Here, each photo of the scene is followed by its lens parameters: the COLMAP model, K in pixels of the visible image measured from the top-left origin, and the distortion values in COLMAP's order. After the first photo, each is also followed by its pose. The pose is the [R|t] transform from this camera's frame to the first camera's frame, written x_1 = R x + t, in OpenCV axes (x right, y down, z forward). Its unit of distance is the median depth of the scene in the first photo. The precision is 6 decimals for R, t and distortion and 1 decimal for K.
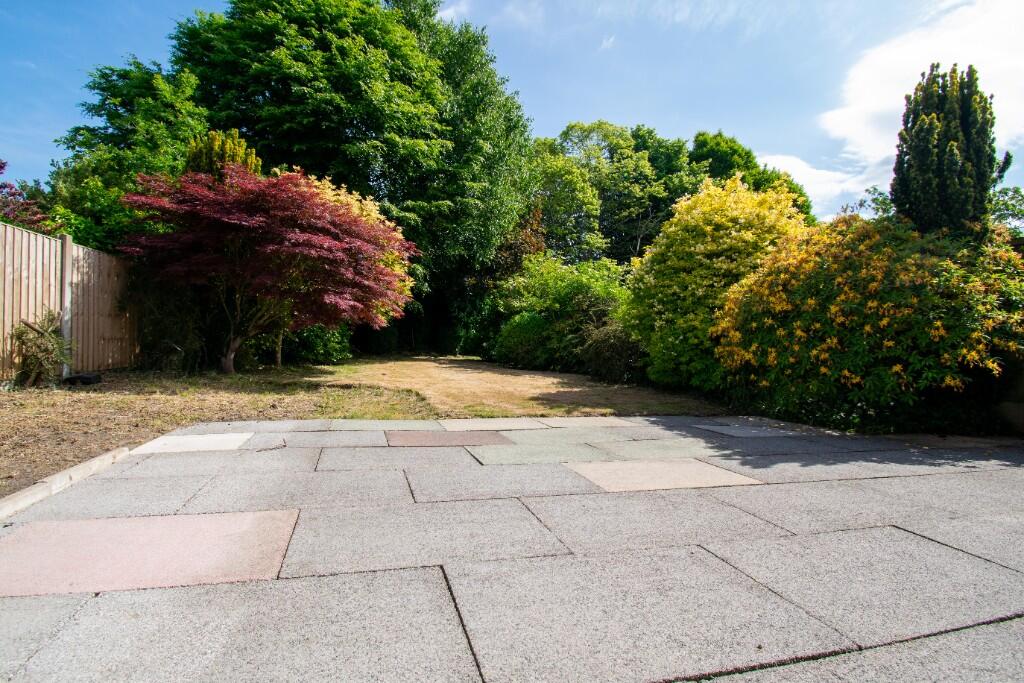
lens RADIAL K [[470.2, 0, 509.0], [0, 470.2, 333.9], [0, 0, 1]] dist [0.022027, -0.027910]
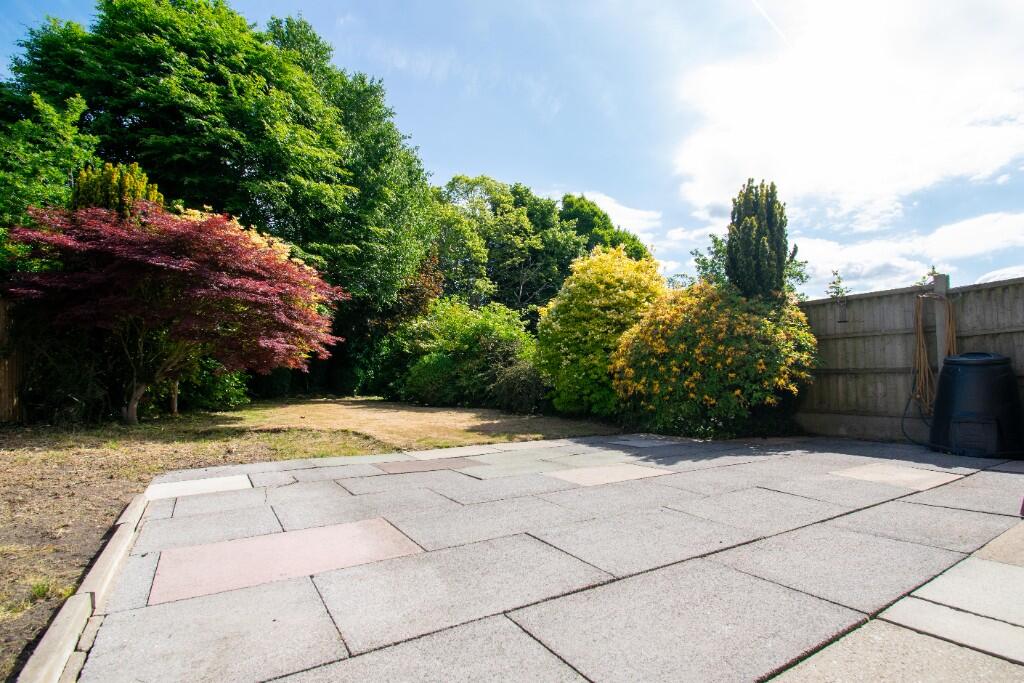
lens RADIAL K [[476.1, 0, 512.3], [0, 476.1, 353.8], [0, 0, 1]] dist [0.019344, -0.028937]
pose [[0.954076, -0.010486, 0.299382, -0.147140], [0.021367, 0.999224, -0.033094, -0.006046], [-0.298802, 0.037971, 0.953559, -0.105280]]
